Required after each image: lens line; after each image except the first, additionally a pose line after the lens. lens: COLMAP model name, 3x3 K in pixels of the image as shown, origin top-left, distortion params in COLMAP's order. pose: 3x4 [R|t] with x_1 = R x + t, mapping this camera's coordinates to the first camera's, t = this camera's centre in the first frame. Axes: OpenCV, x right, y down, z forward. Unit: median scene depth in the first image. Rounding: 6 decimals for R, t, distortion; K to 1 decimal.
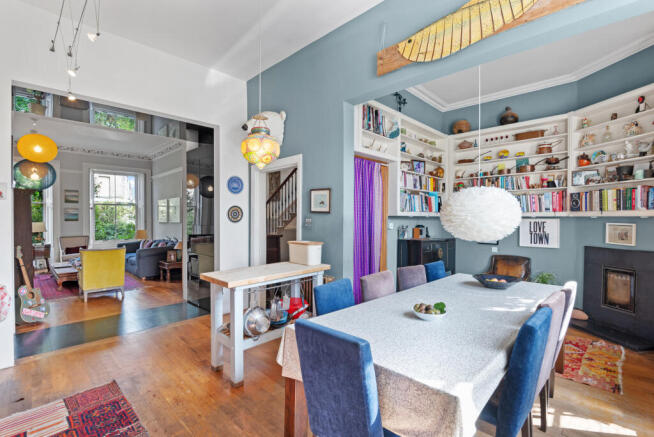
lens RADIAL K [[300.6, 0, 323.9], [0, 300.6, 222.7], [0, 0, 1]] dist [-0.020663, -0.001788]
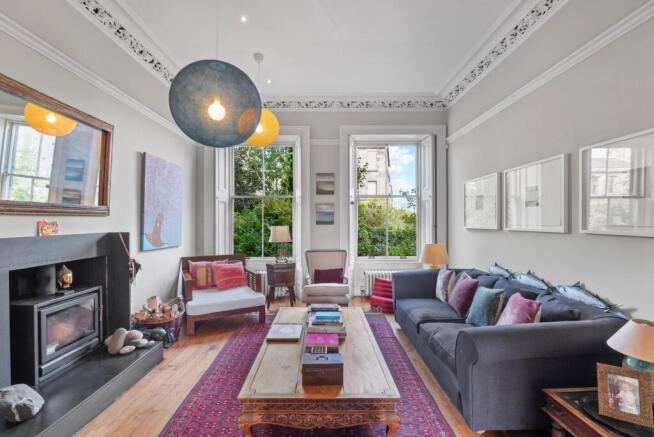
lens RADIAL K [[300.6, 0, 323.3], [0, 300.6, 219.2], [0, 0, 1]] dist [-0.020663, -0.001788]
pose [[0.698347, -0.001824, -0.715757, -0.412679], [-0.009763, 0.999879, -0.012074, -0.008753], [0.715692, 0.015420, 0.698245, 0.563529]]
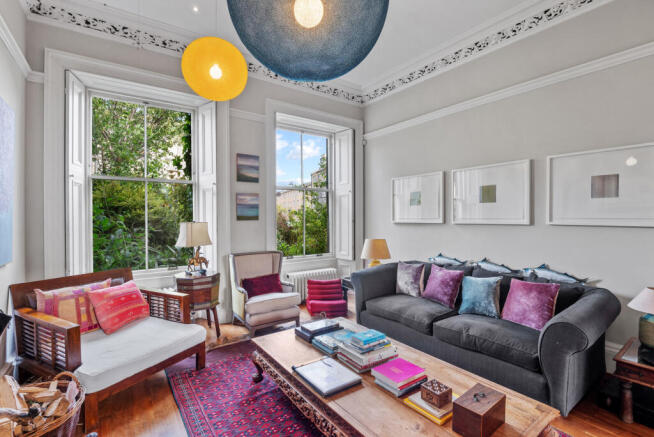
lens RADIAL K [[300.6, 0, 326.8], [0, 300.6, 218.5], [0, 0, 1]] dist [-0.020663, -0.001788]
pose [[0.983042, 0.001816, -0.183374, -0.632066], [-0.002698, 0.999986, -0.004558, -0.006178], [0.183363, 0.004975, 0.983033, 0.542846]]
